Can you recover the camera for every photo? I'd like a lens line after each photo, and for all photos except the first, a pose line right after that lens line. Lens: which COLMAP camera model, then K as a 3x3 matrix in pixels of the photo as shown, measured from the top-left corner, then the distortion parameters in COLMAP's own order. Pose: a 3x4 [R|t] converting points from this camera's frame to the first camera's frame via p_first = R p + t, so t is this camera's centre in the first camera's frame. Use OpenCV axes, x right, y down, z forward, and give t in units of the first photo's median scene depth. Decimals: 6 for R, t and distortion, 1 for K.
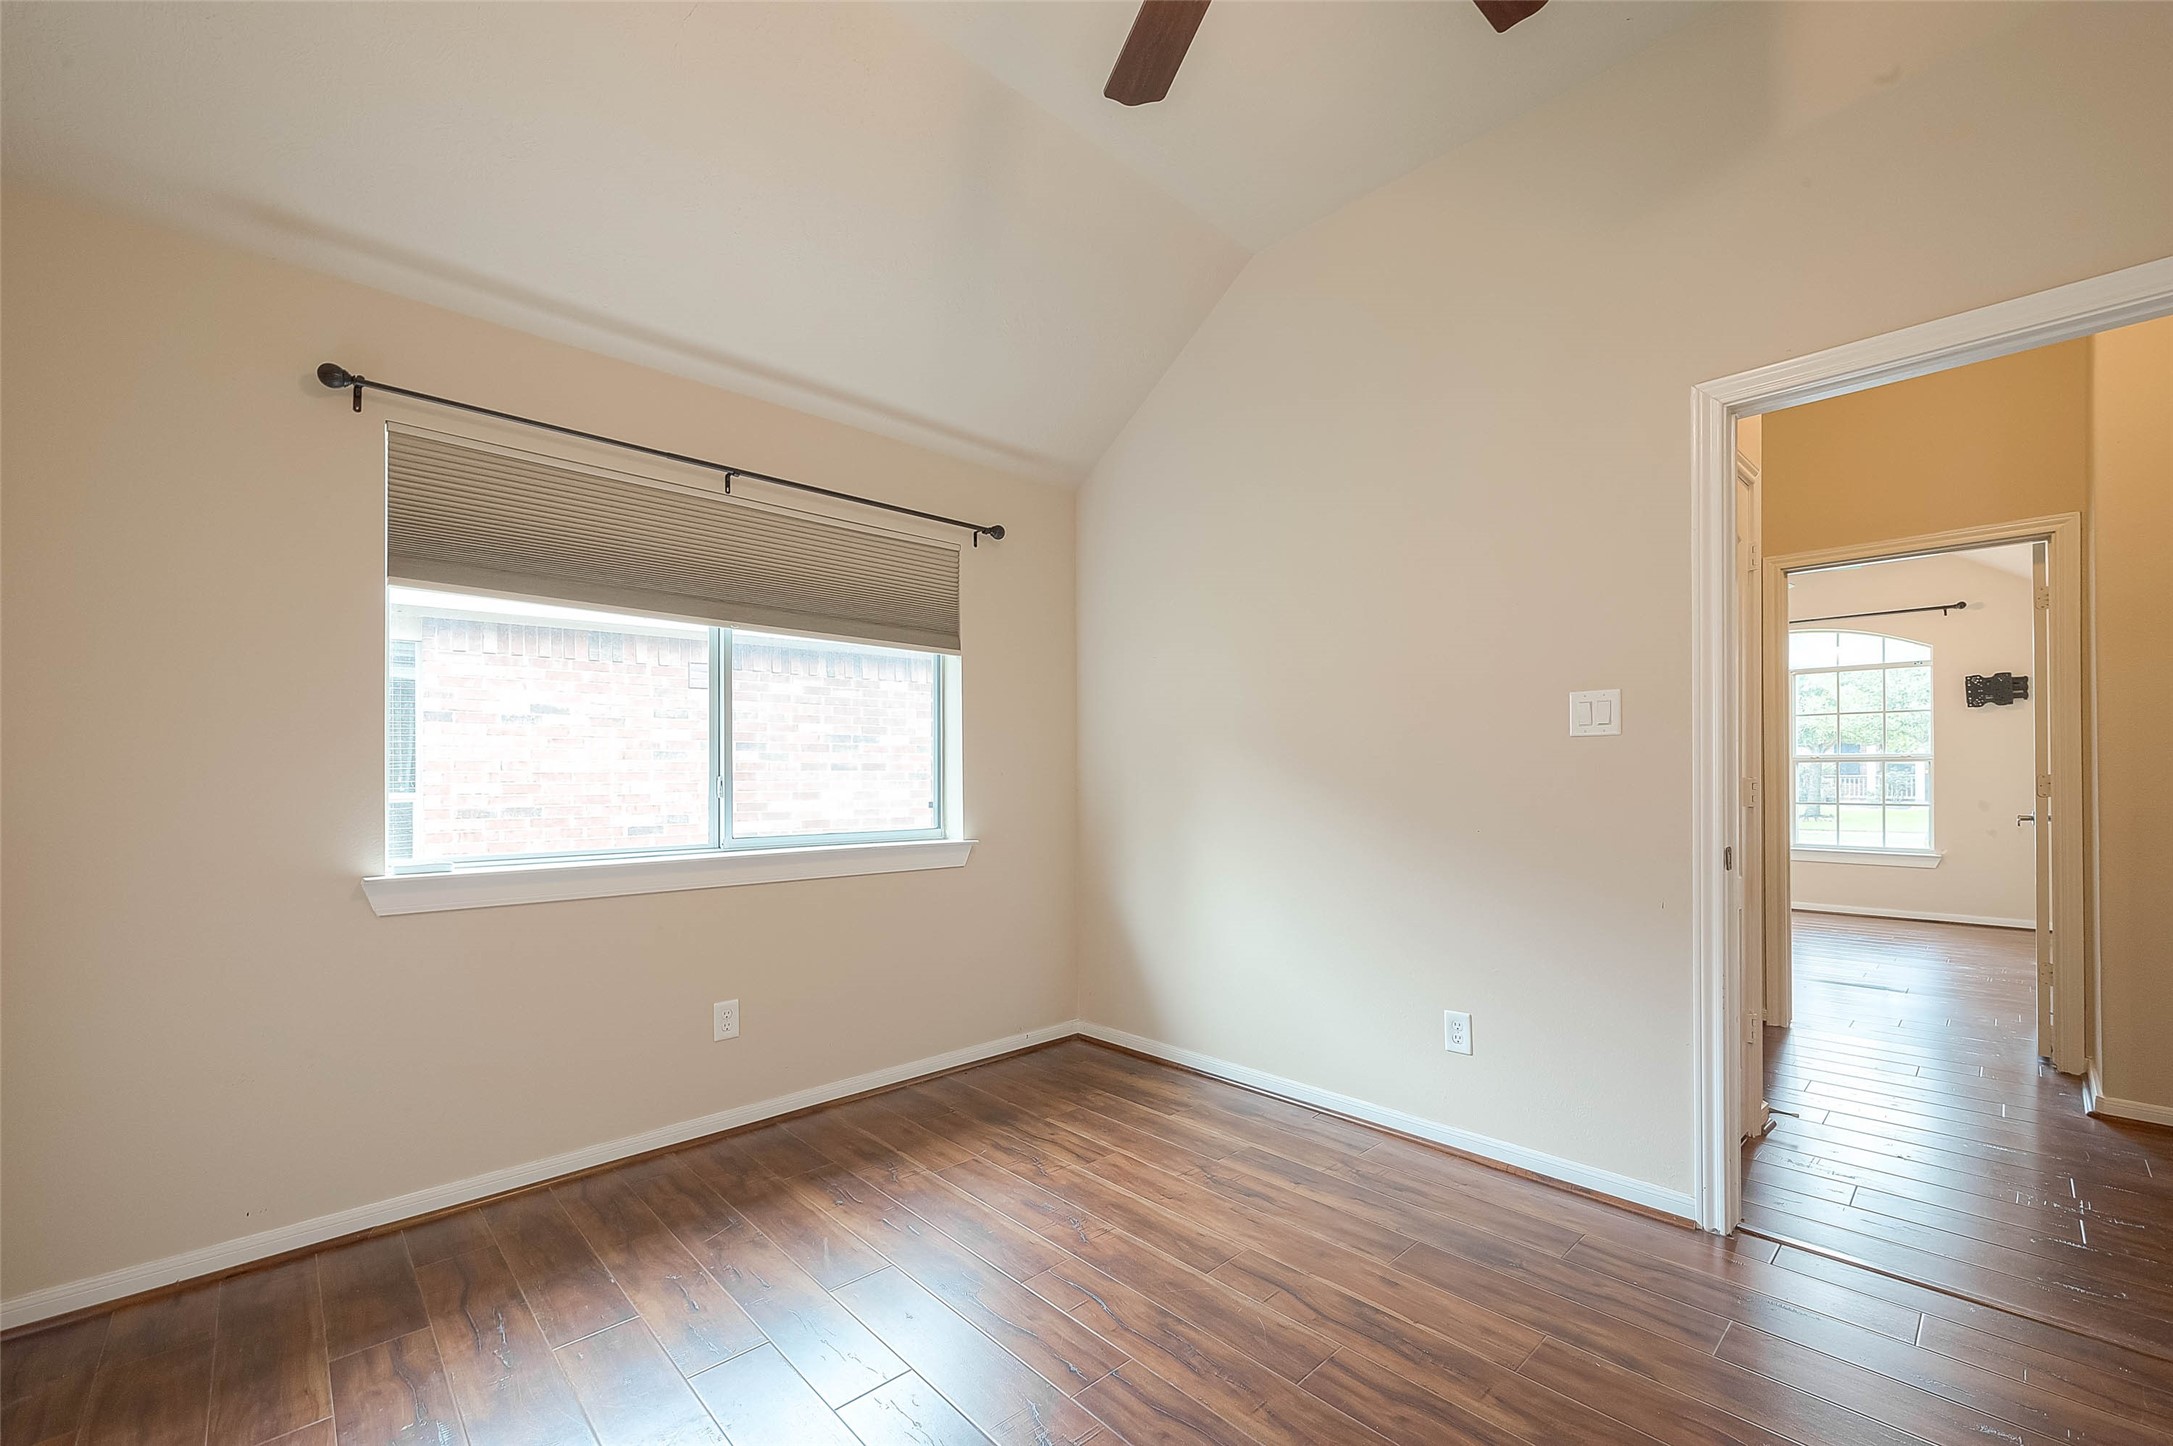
lens RADIAL K [[902.7, 0, 1124.8], [0, 902.7, 772.9], [0, 0, 1]] dist [-0.000898, 0.000004]
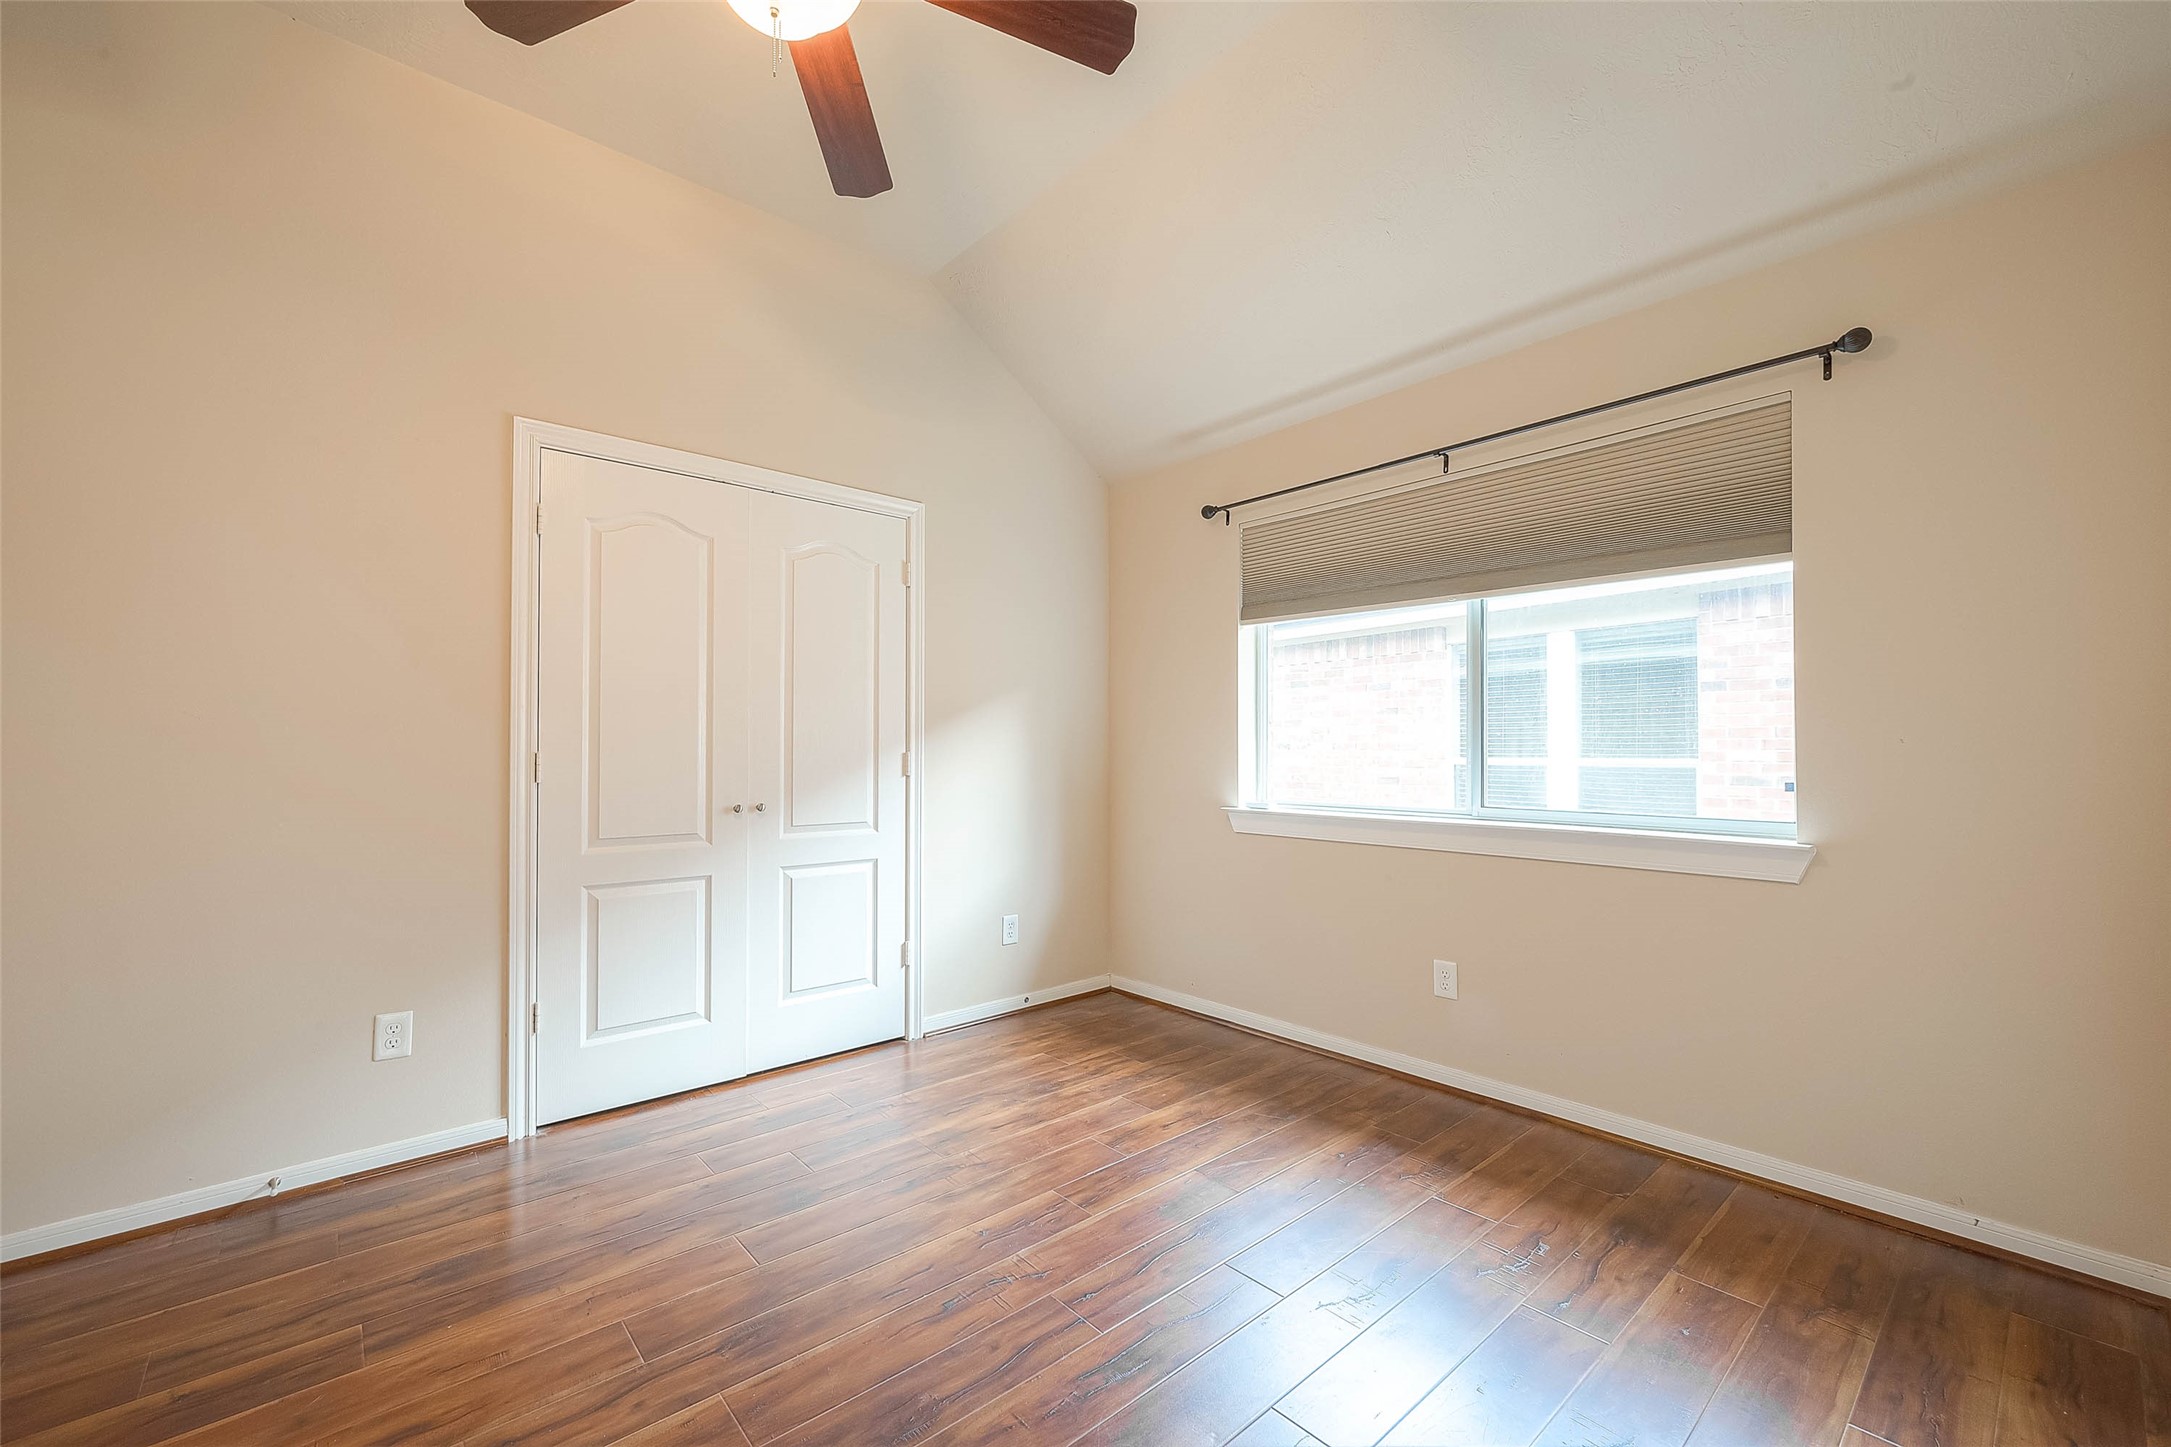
lens RADIAL K [[878.0, 0, 1062.1], [0, 878.0, 742.8], [0, 0, 1]] dist [0.001510, 0.000161]
pose [[-0.076910, -0.001860, -0.997036, 0.679547], [0.006789, 0.999974, -0.002389, 0.000148], [0.997015, -0.006952, -0.076896, 0.718728]]
